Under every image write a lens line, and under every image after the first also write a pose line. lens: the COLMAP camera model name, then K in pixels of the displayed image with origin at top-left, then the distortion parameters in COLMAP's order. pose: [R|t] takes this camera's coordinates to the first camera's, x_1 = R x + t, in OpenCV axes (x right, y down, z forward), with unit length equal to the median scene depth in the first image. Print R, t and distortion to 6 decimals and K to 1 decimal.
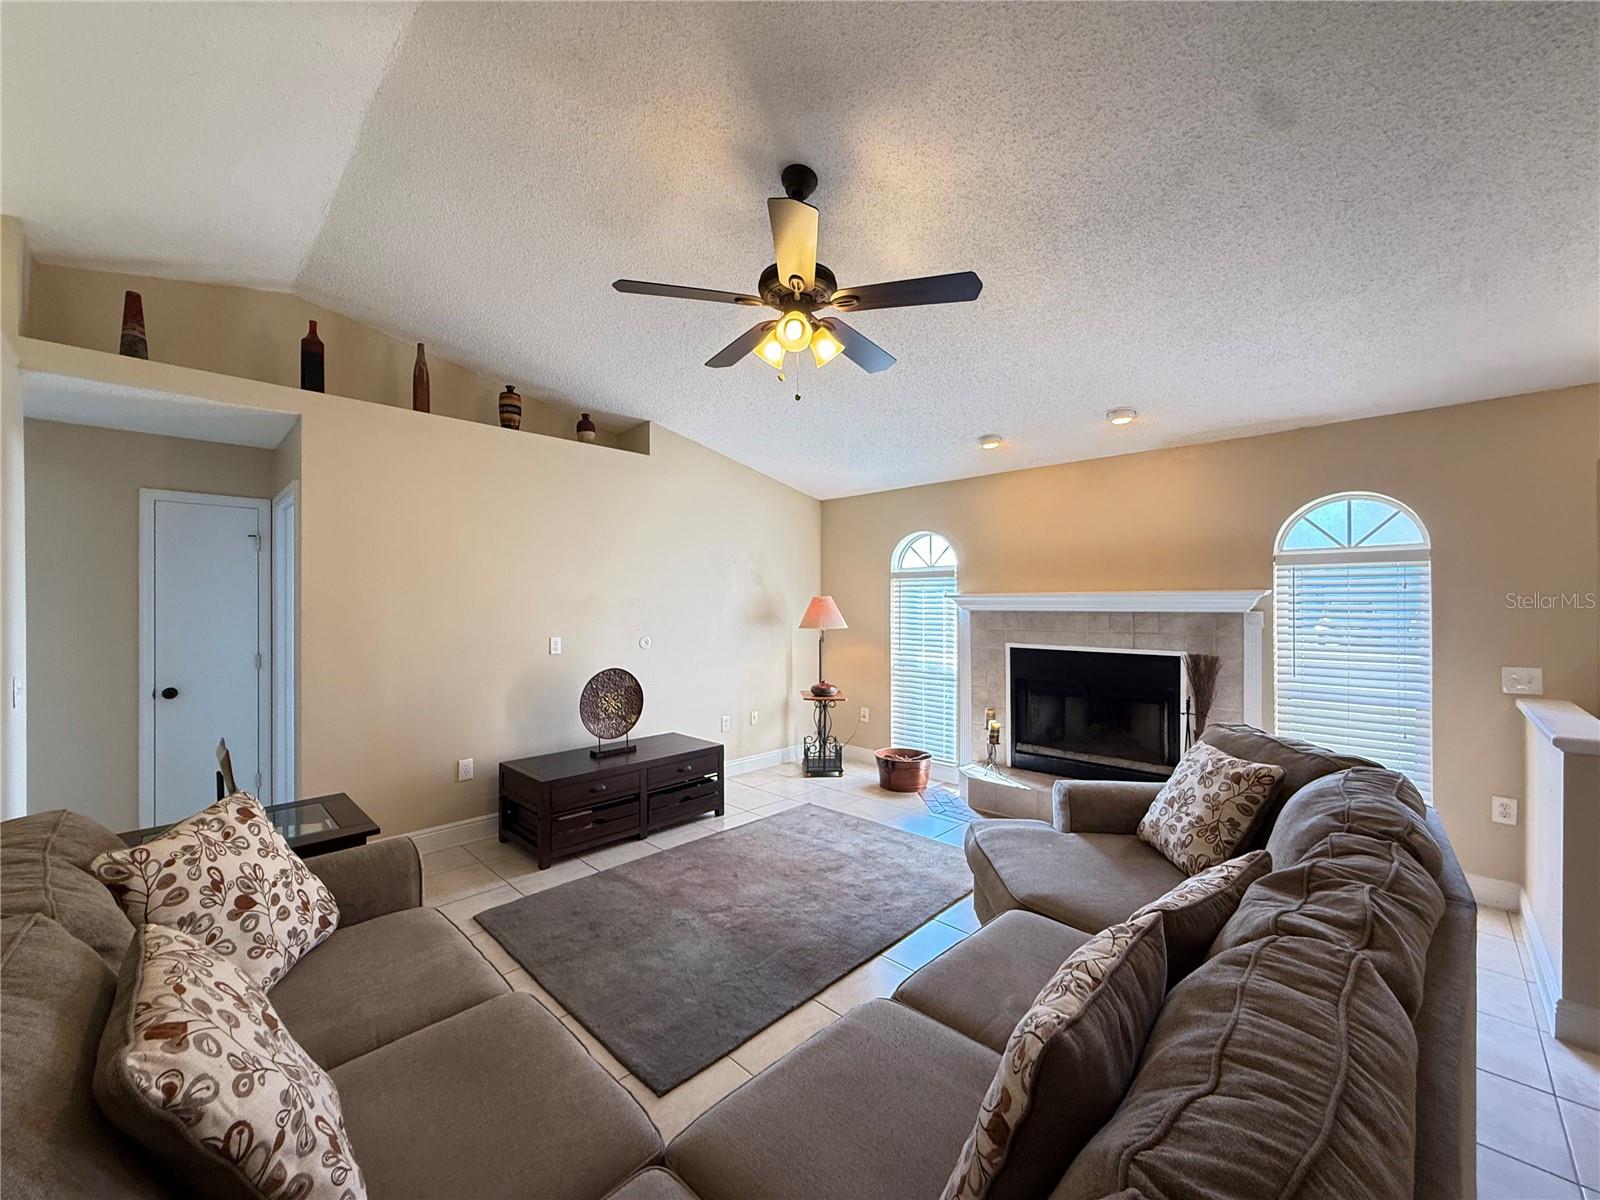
lens RADIAL K [[633.8, 0, 796.6], [0, 633.8, 604.0], [0, 0, 1]] dist [0.000031, 0.000035]
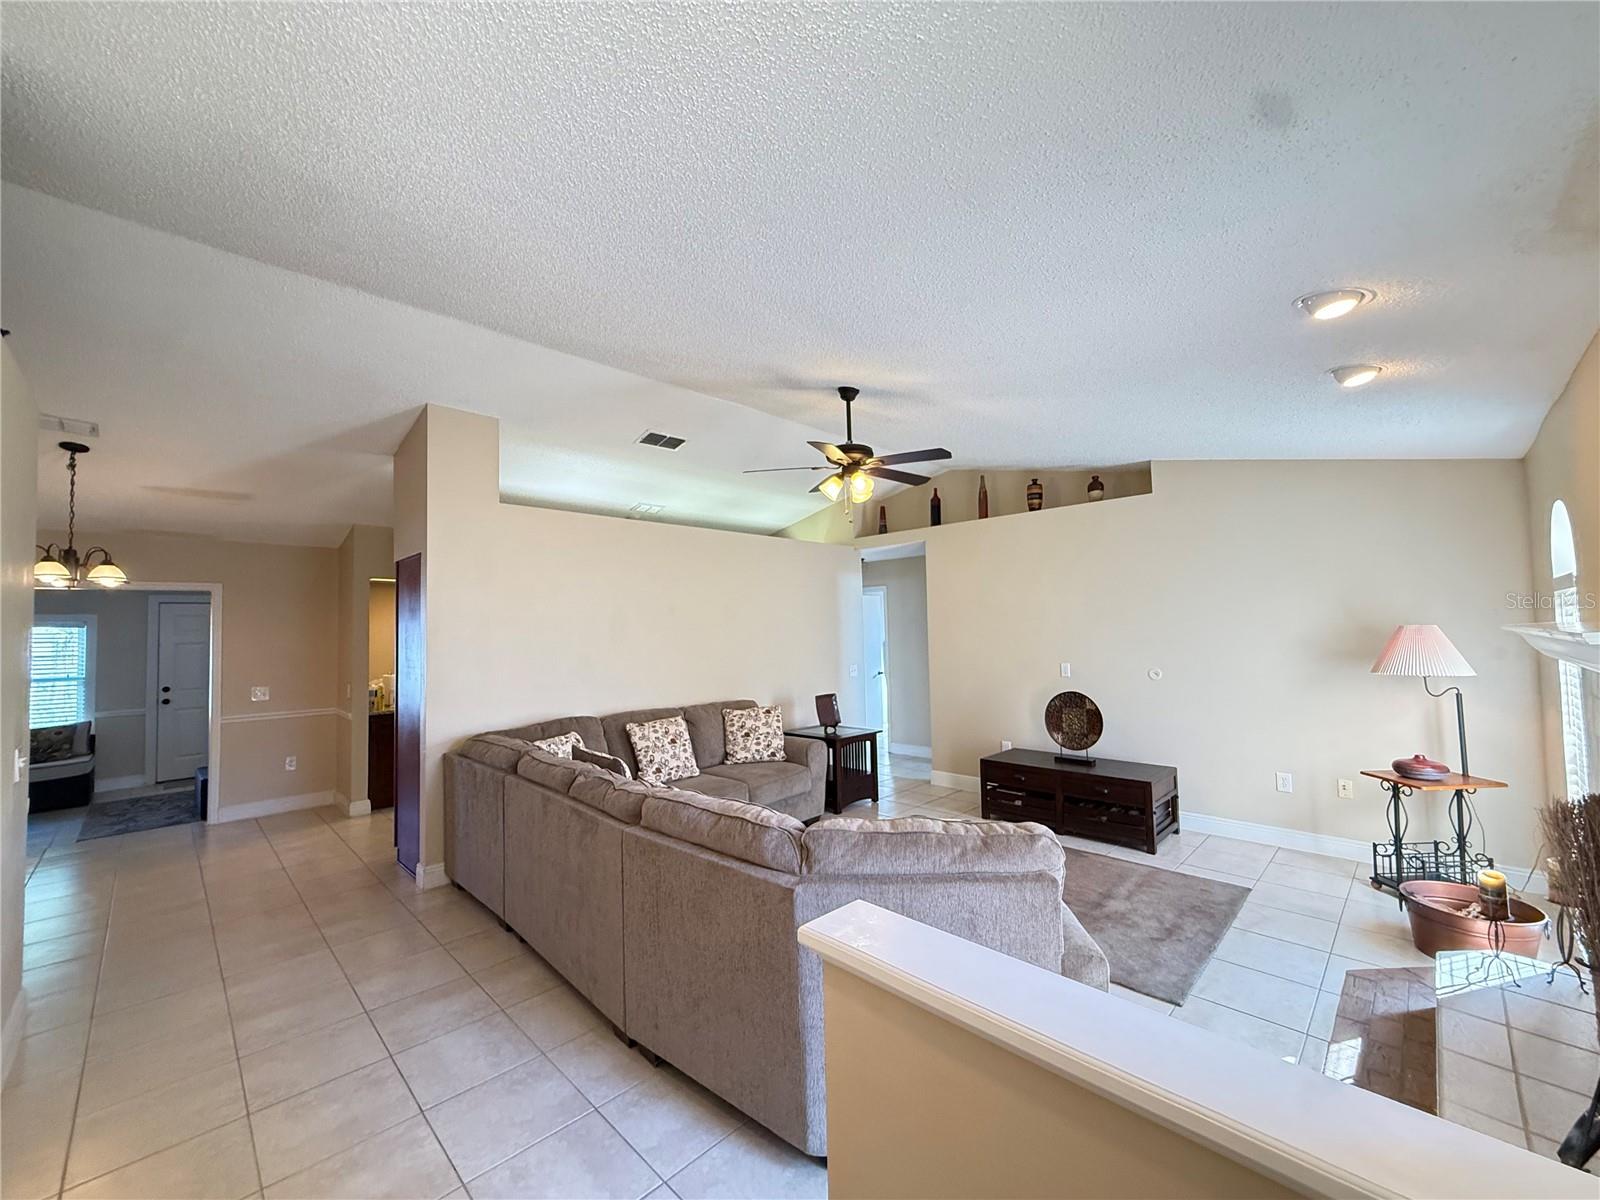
lens RADIAL K [[633.8, 0, 796.6], [0, 633.8, 604.0], [0, 0, 1]] dist [0.000031, 0.000035]
pose [[-0.009387, -0.045082, -0.998939, 0.947073], [0.019620, 0.998783, -0.045259, -0.021069], [0.999763, -0.020024, -0.008491, 0.501026]]
